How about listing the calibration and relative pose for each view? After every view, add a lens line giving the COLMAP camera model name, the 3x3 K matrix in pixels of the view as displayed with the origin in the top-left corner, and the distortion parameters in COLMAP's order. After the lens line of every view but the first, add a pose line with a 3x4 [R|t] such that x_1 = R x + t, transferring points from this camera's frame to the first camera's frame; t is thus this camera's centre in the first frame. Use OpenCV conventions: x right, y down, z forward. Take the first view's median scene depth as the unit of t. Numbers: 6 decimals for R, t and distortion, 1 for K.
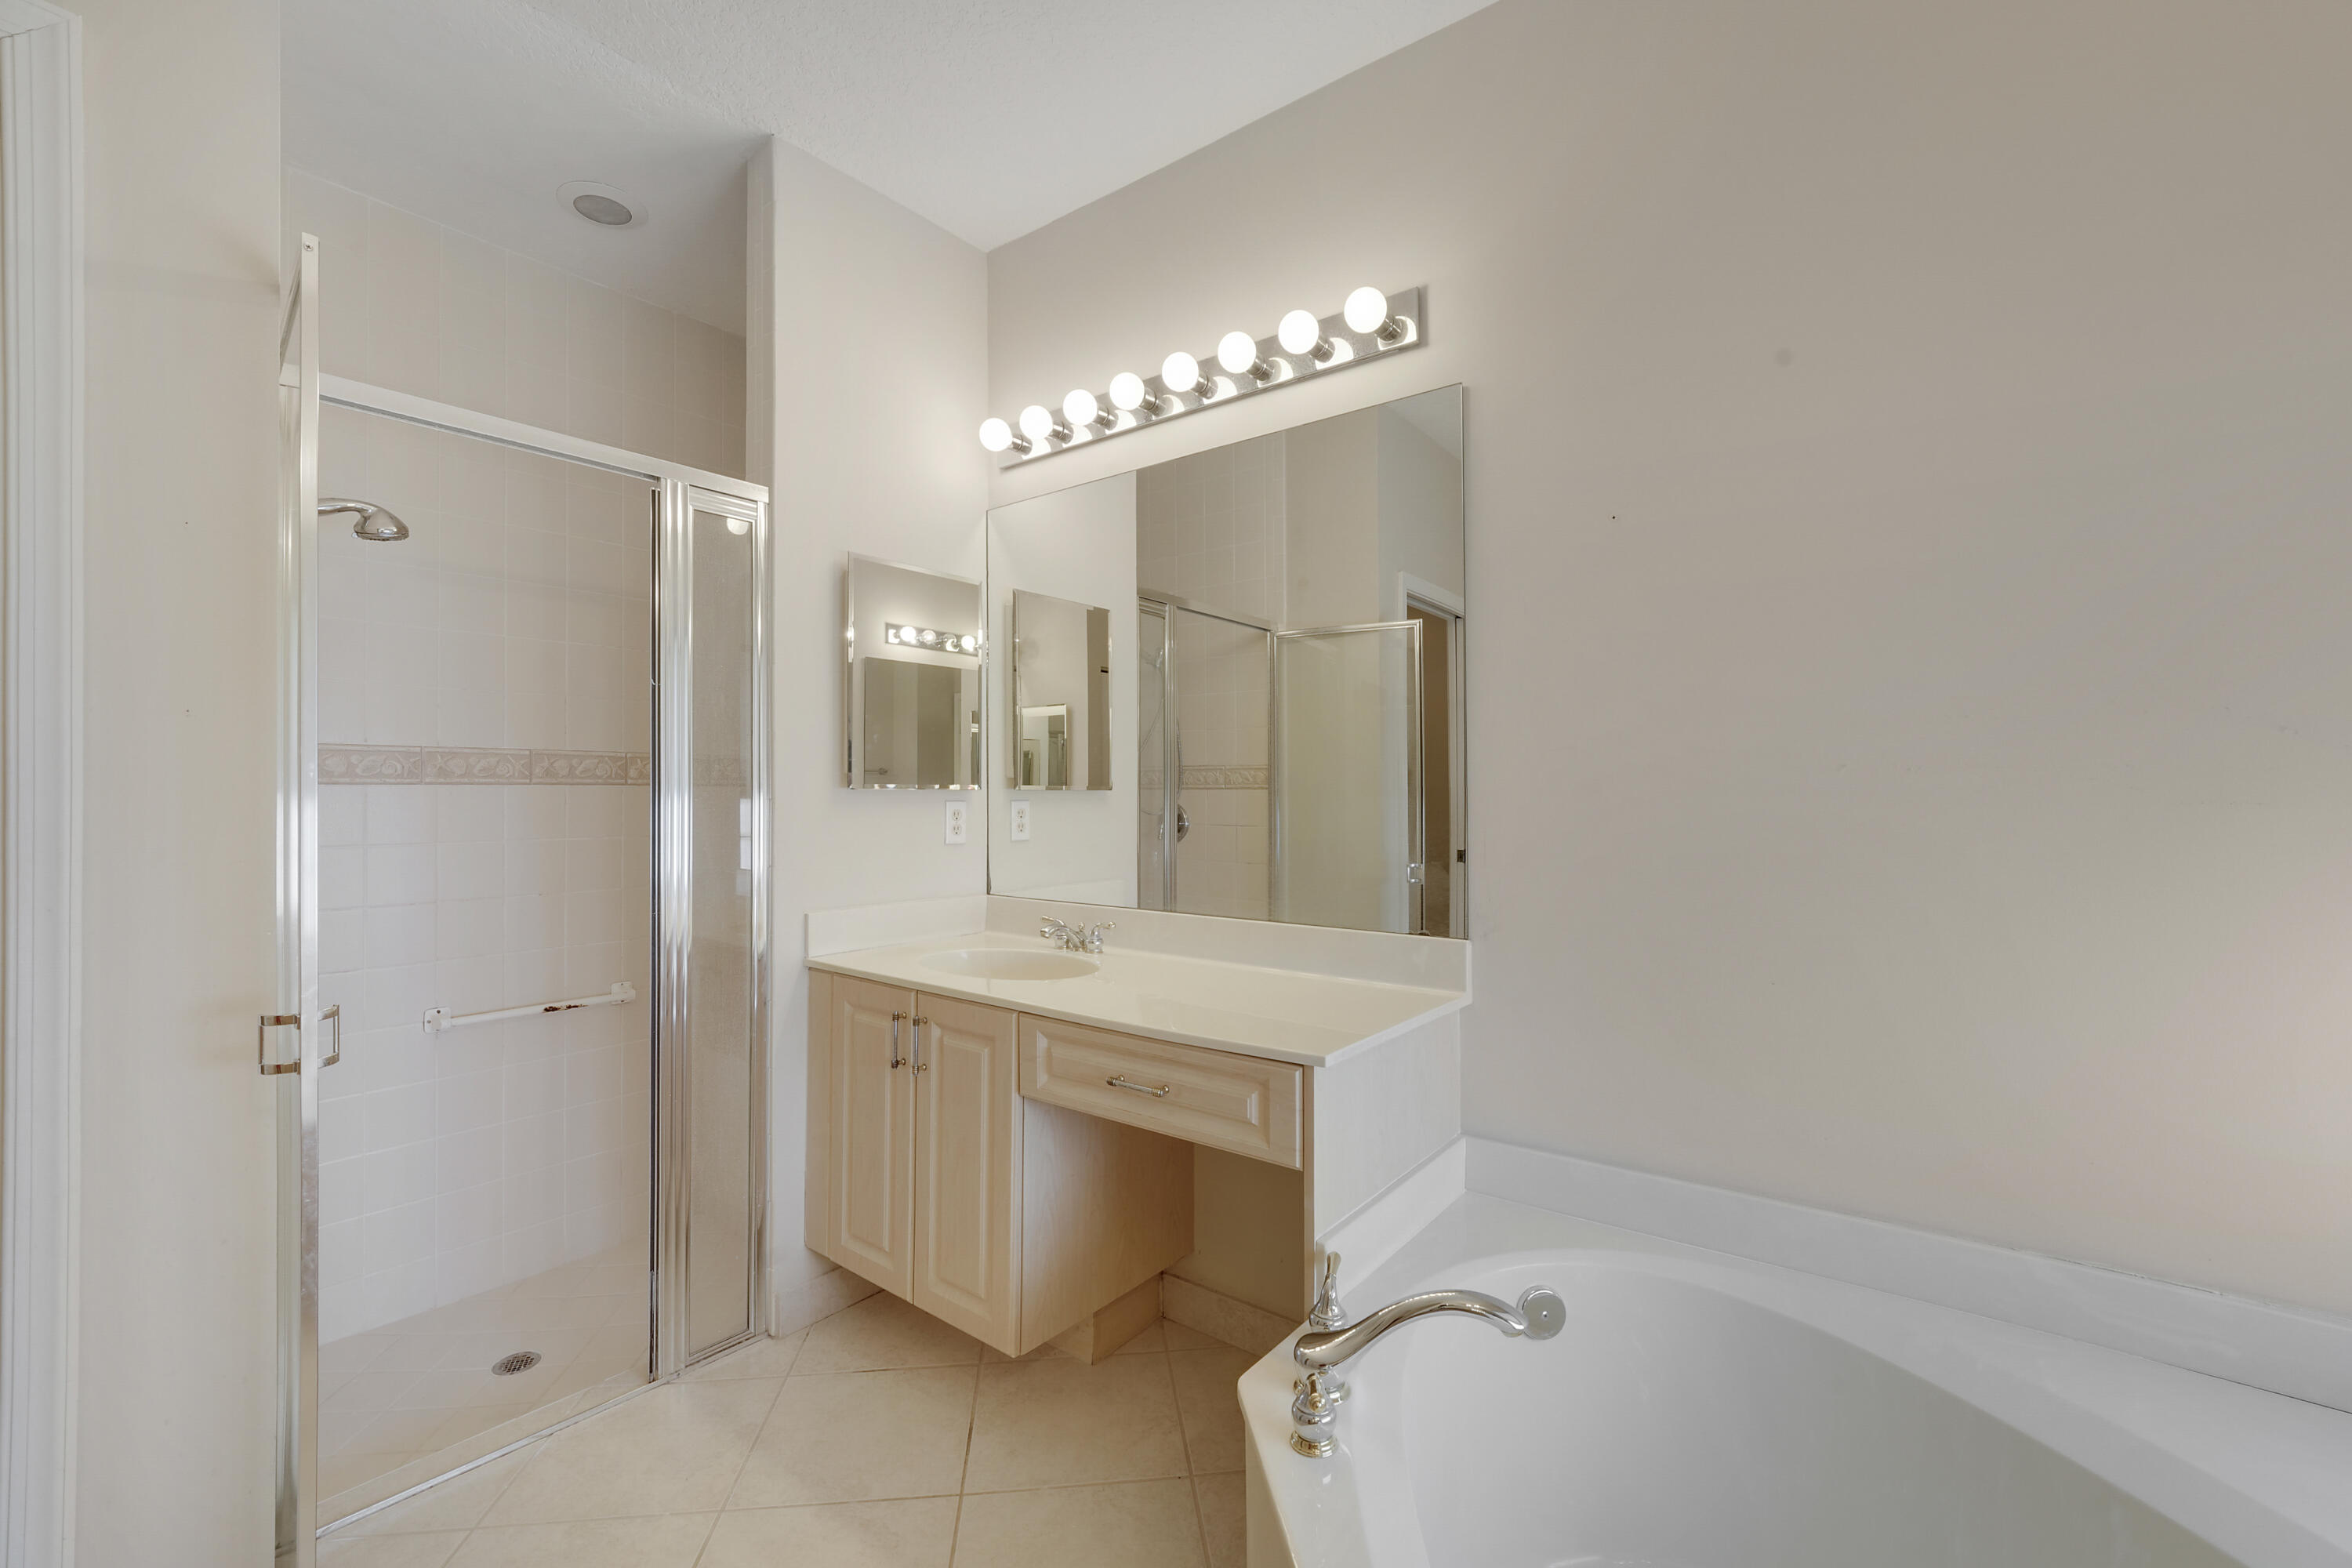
lens RADIAL K [[956.8, 0, 1178.9], [0, 956.8, 780.9], [0, 0, 1]] dist [-0.016458, 0.000448]
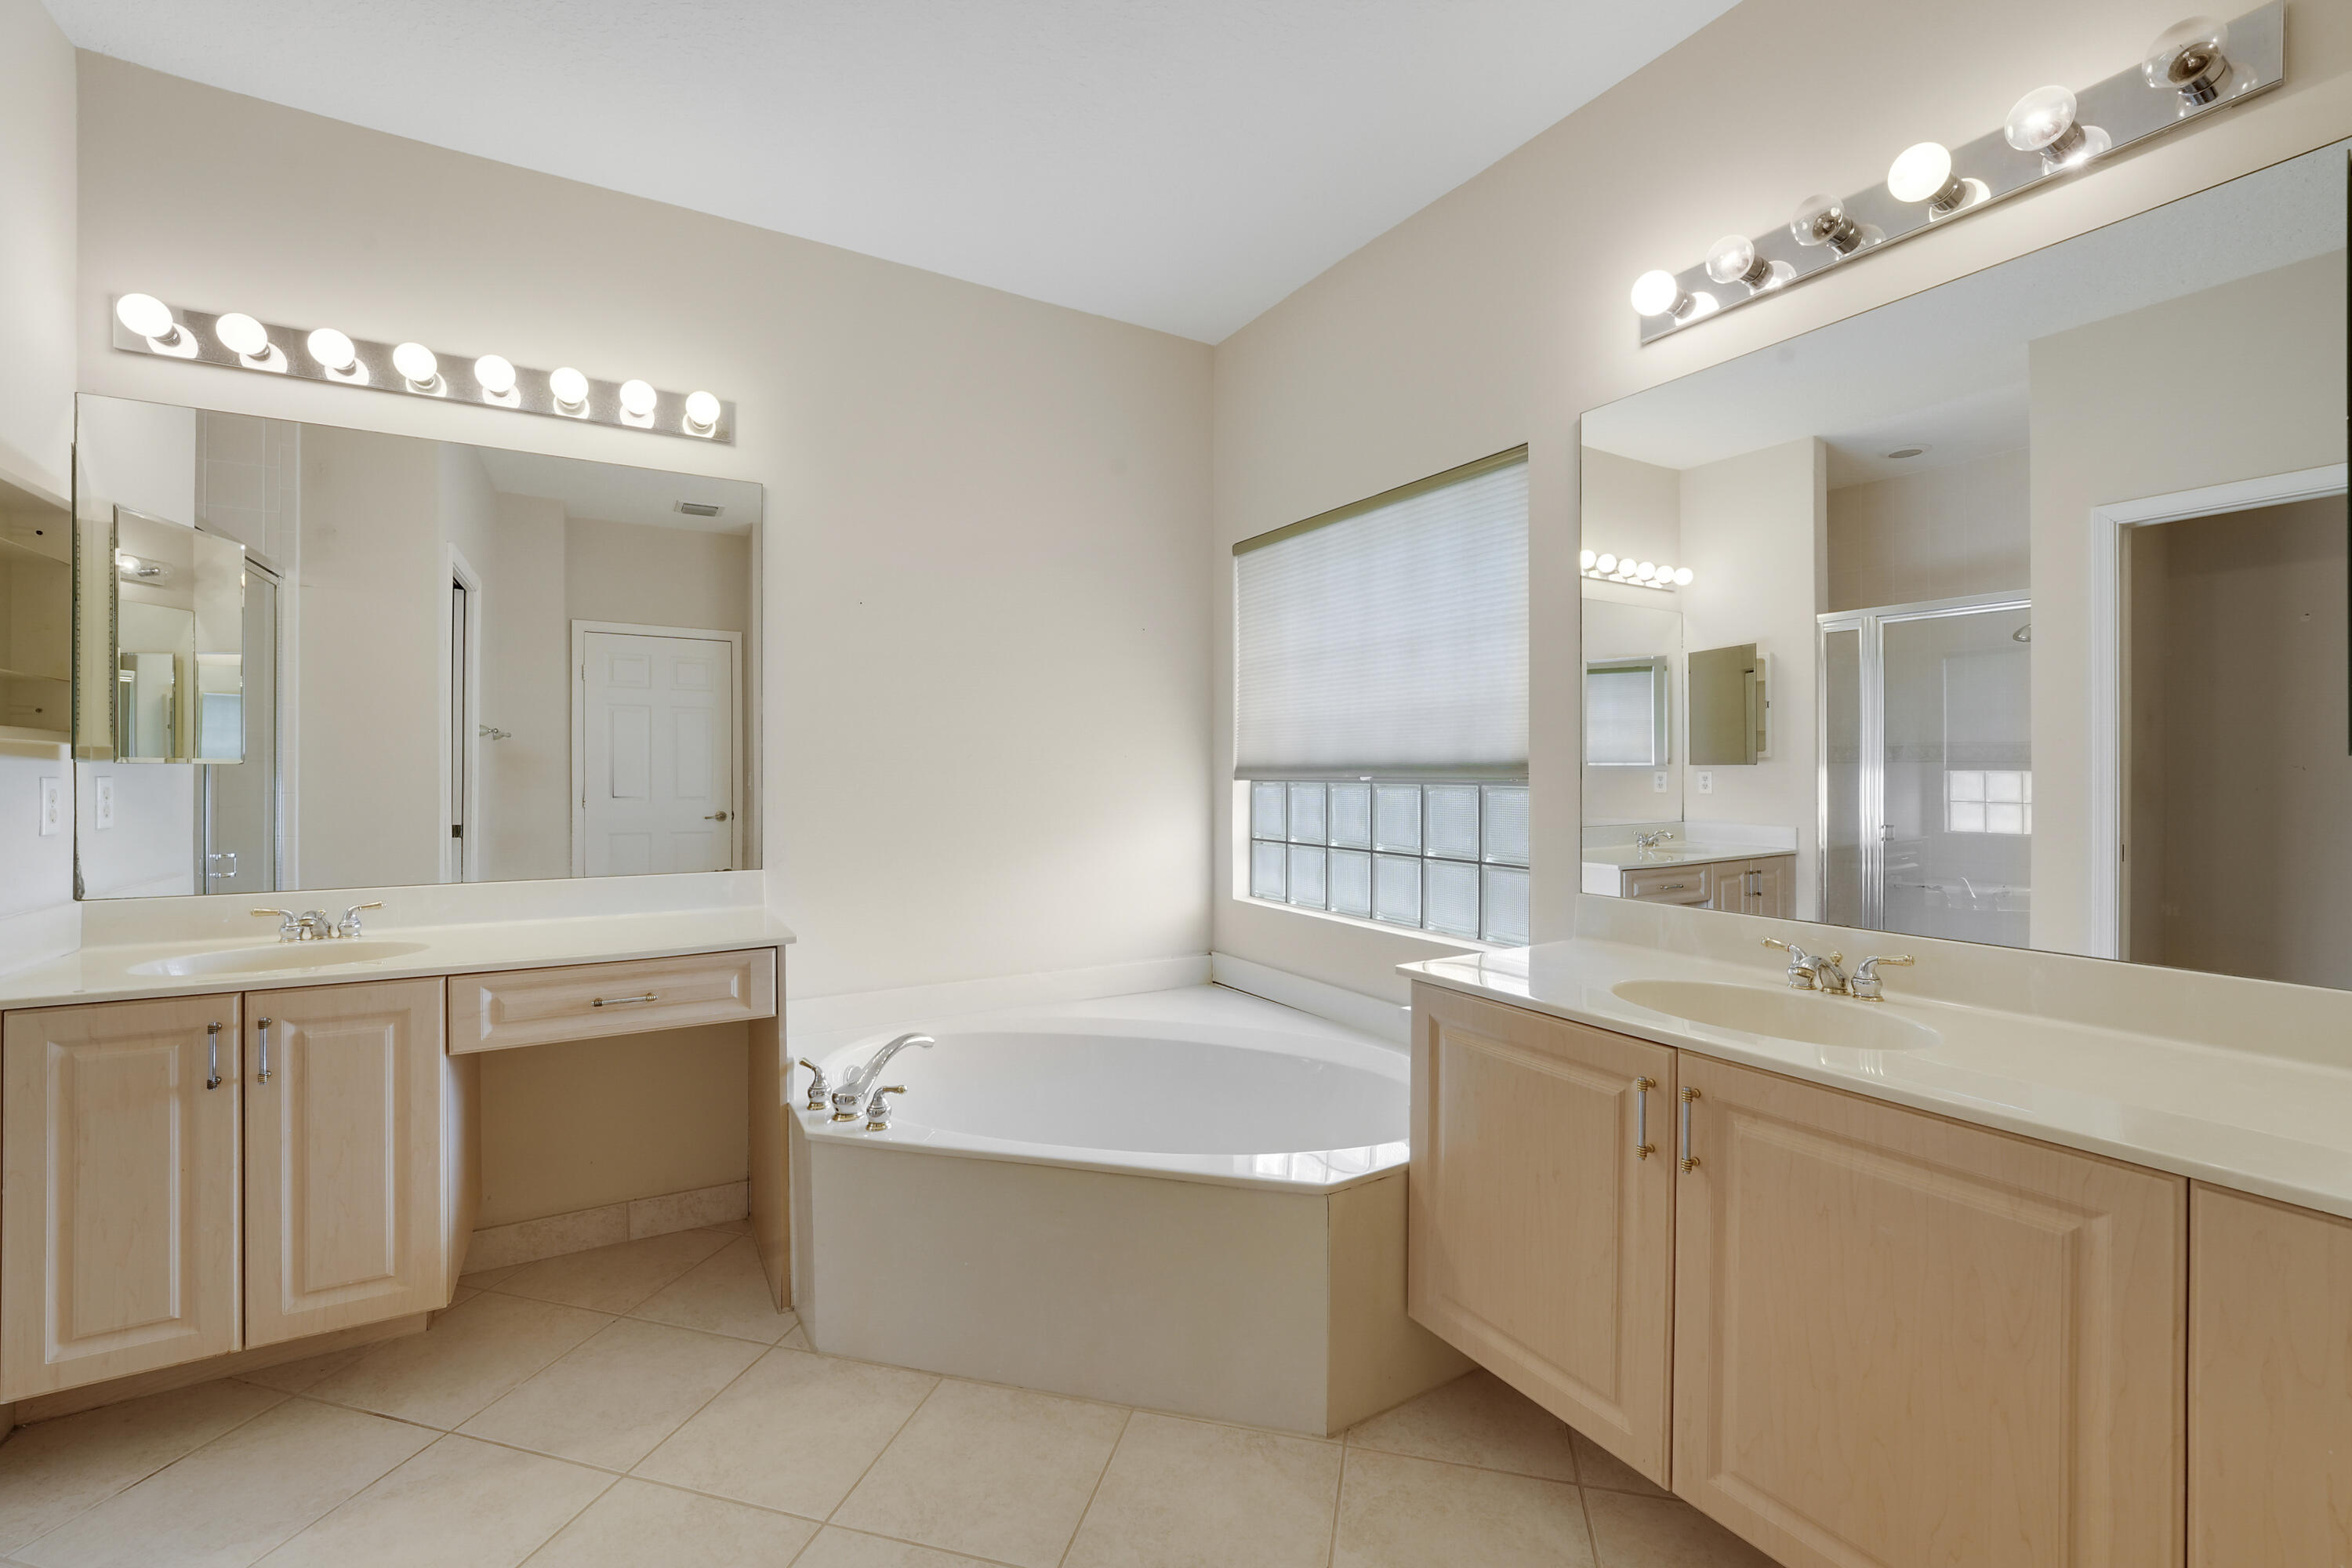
lens RADIAL K [[970.9, 0, 1175.8], [0, 970.9, 799.8], [0, 0, 1]] dist [-0.025514, 0.000118]
pose [[0.353153, -0.027394, 0.935165, -0.853943], [-0.013402, 0.999321, 0.034334, 0.002334], [-0.935470, -0.024658, 0.352545, -0.104445]]
